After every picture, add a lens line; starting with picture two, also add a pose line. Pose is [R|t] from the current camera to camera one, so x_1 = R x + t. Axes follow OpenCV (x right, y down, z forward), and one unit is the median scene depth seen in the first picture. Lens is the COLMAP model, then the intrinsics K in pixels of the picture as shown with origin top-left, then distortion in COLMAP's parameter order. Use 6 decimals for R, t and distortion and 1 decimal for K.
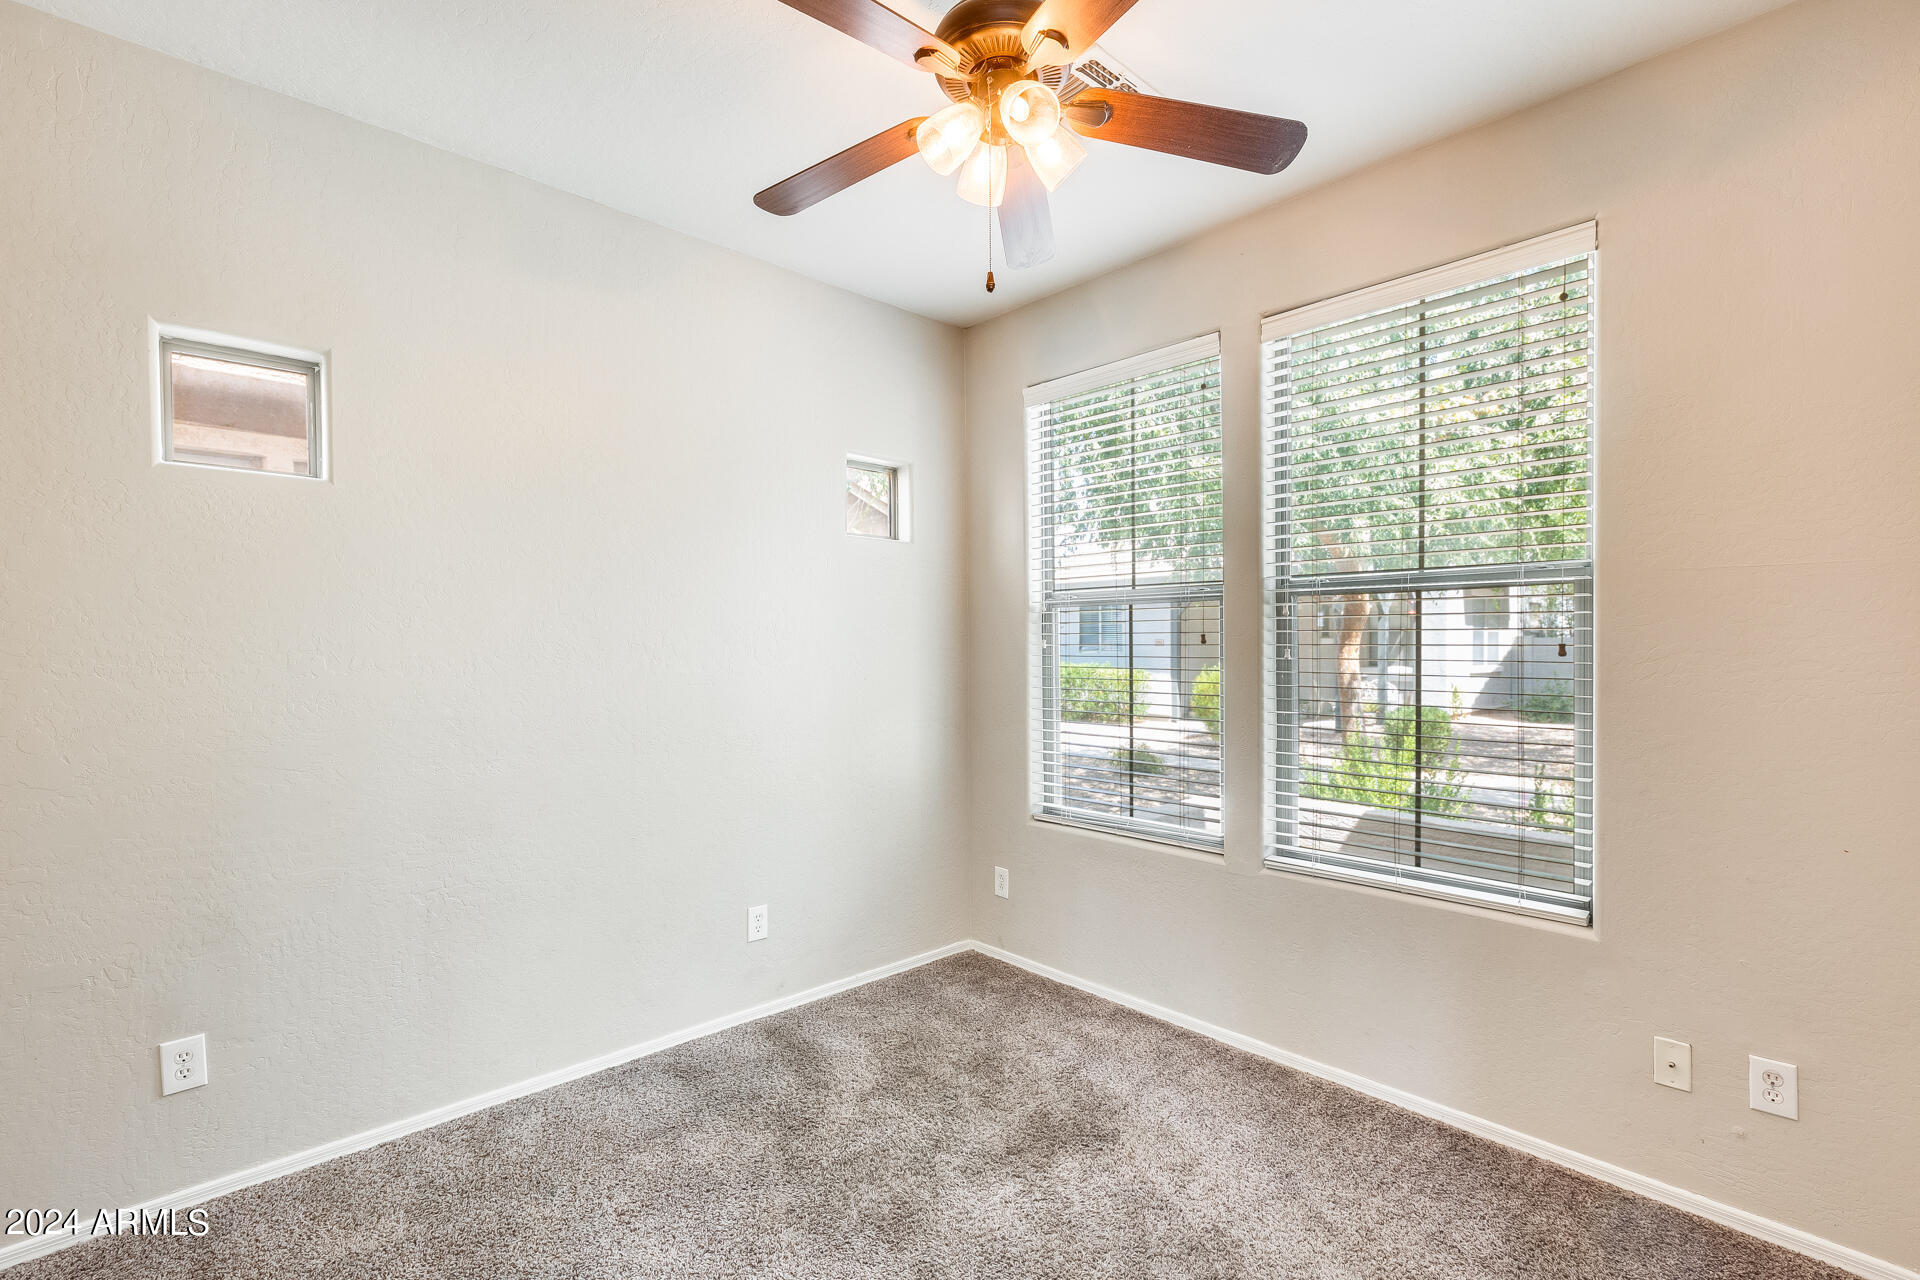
lens RADIAL K [[854.7, 0, 959.2], [0, 854.7, 650.5], [0, 0, 1]] dist [-0.002678, 0.000516]
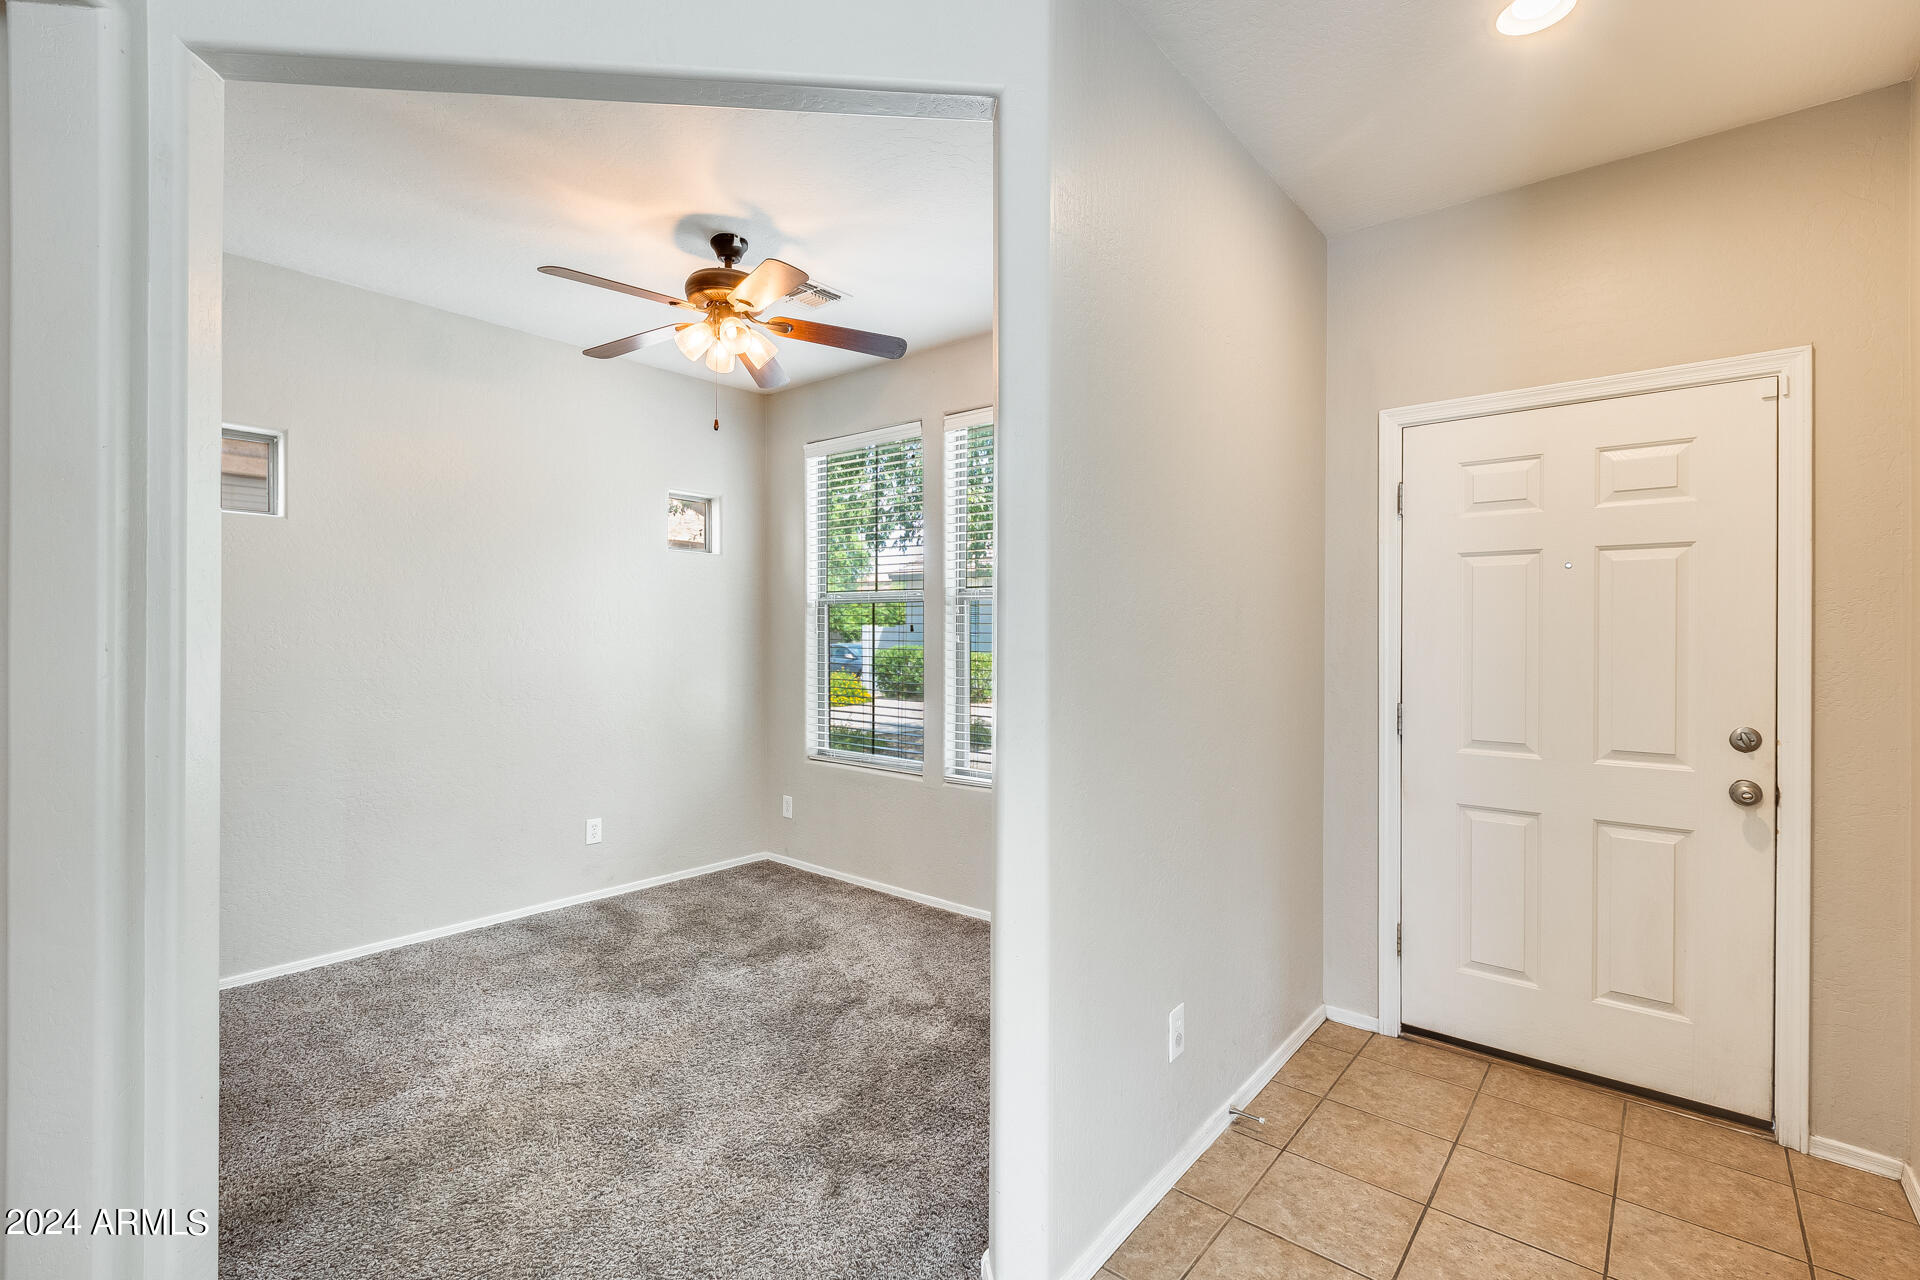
lens RADIAL K [[854.7, 0, 957.6], [0, 854.7, 623.7], [0, 0, 1]] dist [-0.002678, 0.000516]
pose [[0.992671, 0.009148, 0.120503, 0.201788], [-0.007513, 0.999874, -0.014013, -0.001568], [-0.120616, 0.013005, 0.992614, -0.502721]]
